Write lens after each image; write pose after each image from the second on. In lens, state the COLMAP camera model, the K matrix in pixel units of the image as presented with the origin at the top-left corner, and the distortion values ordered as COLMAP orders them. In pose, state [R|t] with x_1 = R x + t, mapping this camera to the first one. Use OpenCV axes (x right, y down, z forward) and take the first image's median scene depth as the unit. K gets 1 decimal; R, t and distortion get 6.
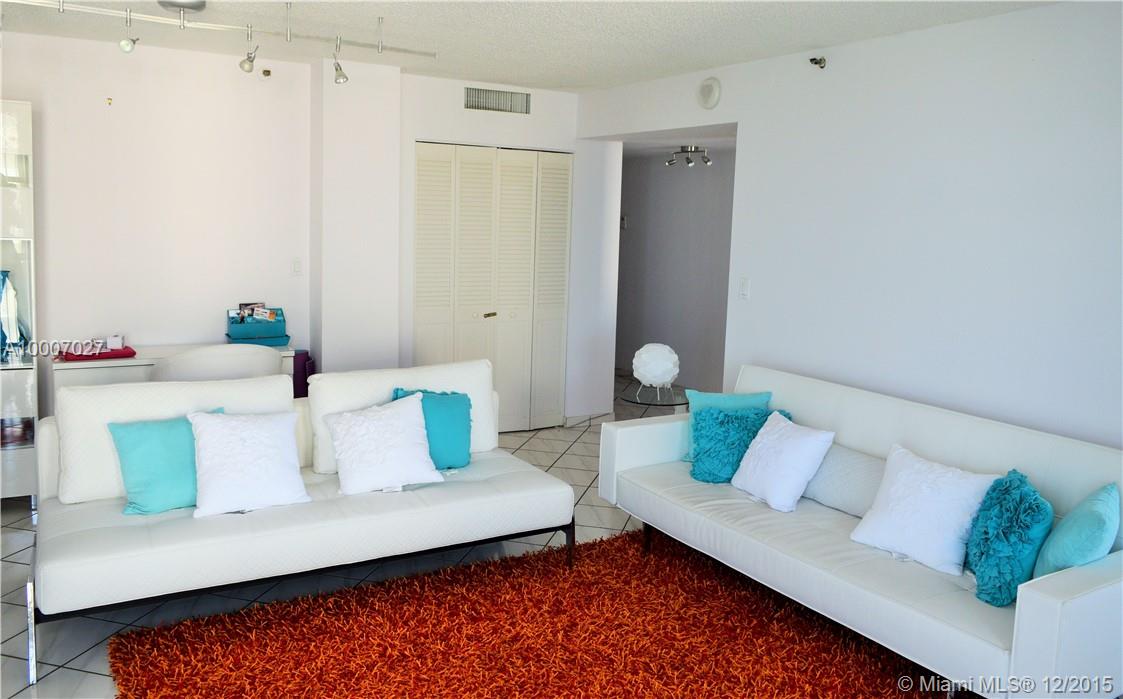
lens RADIAL K [[881.3, 0, 561.5], [0, 881.3, 345.2], [0, 0, 1]] dist [-0.001660, -0.002207]
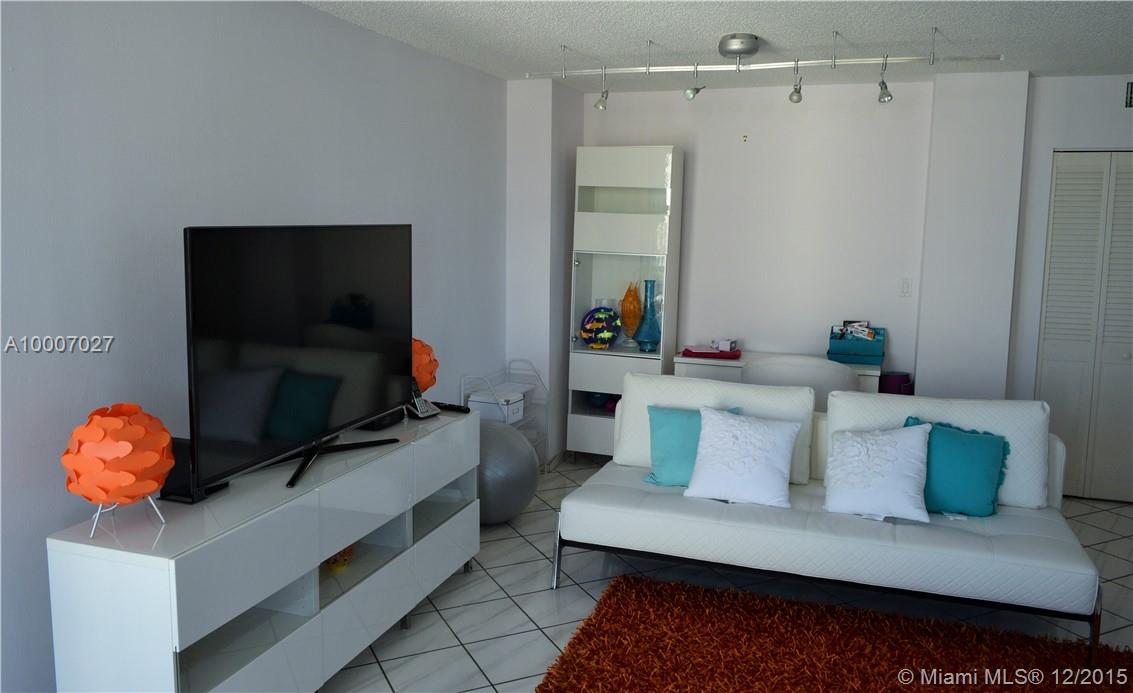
lens RADIAL K [[885.4, 0, 565.9], [0, 885.4, 345.5], [0, 0, 1]] dist [-0.000262, 0.001637]
pose [[0.645793, 0.088967, -0.758312, 0.298940], [-0.109300, 0.993731, 0.023505, -0.008967], [0.755649, 0.067704, 0.651468, 0.097338]]
